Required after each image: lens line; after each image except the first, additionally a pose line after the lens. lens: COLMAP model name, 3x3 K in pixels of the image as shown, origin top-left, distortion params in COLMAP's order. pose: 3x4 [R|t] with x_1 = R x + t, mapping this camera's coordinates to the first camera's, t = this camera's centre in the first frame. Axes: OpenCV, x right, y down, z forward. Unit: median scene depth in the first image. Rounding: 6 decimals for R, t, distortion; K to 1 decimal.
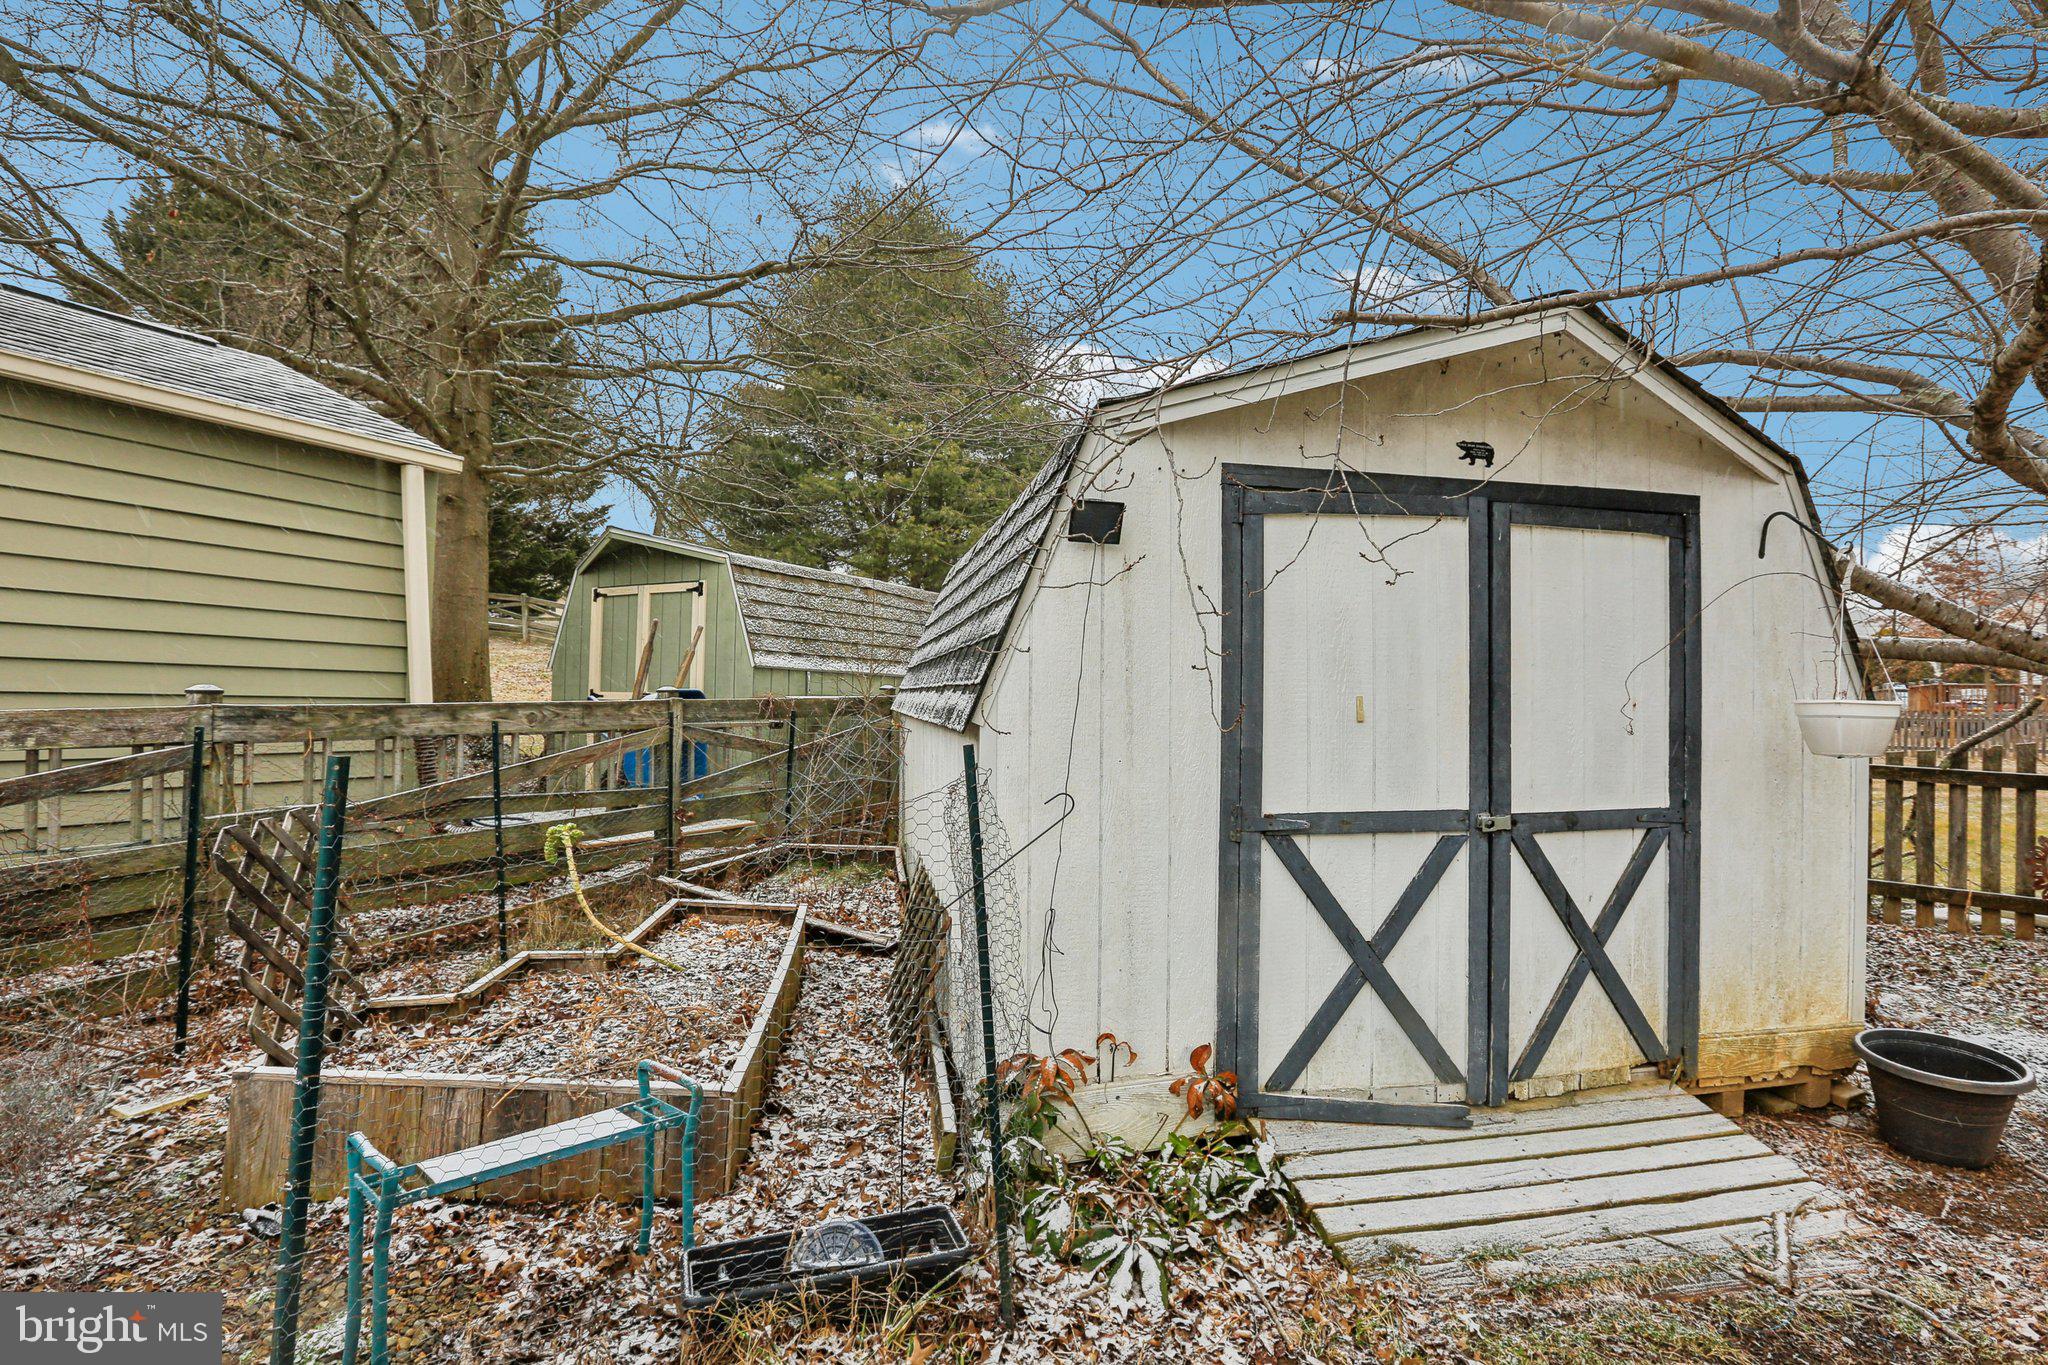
lens RADIAL K [[965.2, 0, 1045.1], [0, 965.2, 679.9], [0, 0, 1]] dist [-0.027575, 0.000628]
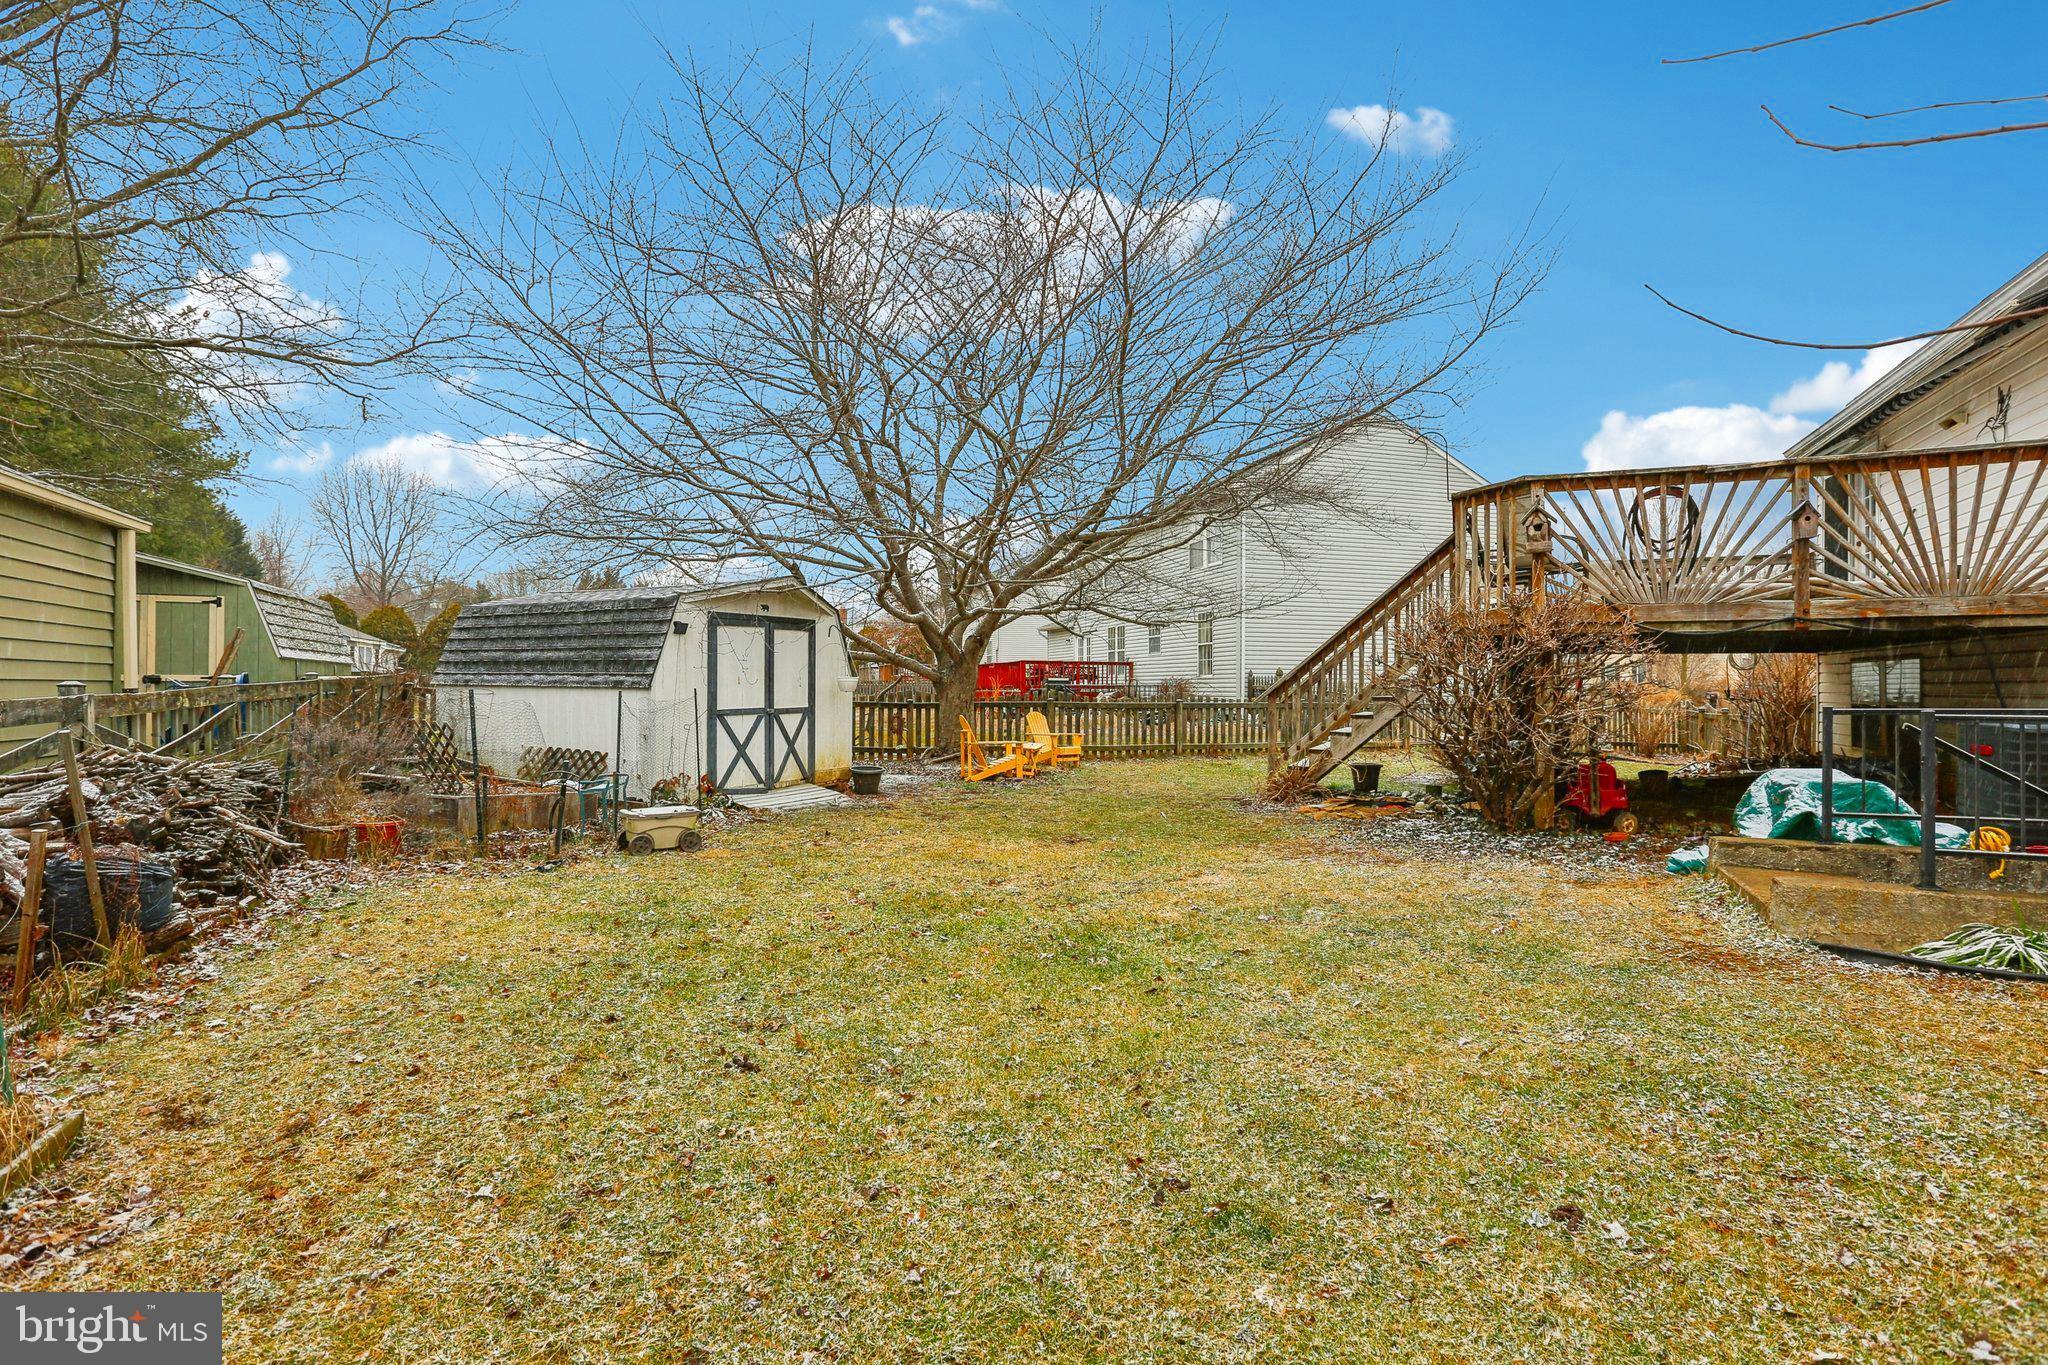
lens RADIAL K [[965.2, 0, 1022.5], [0, 965.2, 682.4], [0, 0, 1]] dist [-0.027575, 0.000628]
pose [[0.633664, -0.011655, 0.773520, -1.684926], [-0.011675, 0.999629, 0.024626, -0.059976], [-0.773520, -0.024635, 0.633293, -1.973781]]
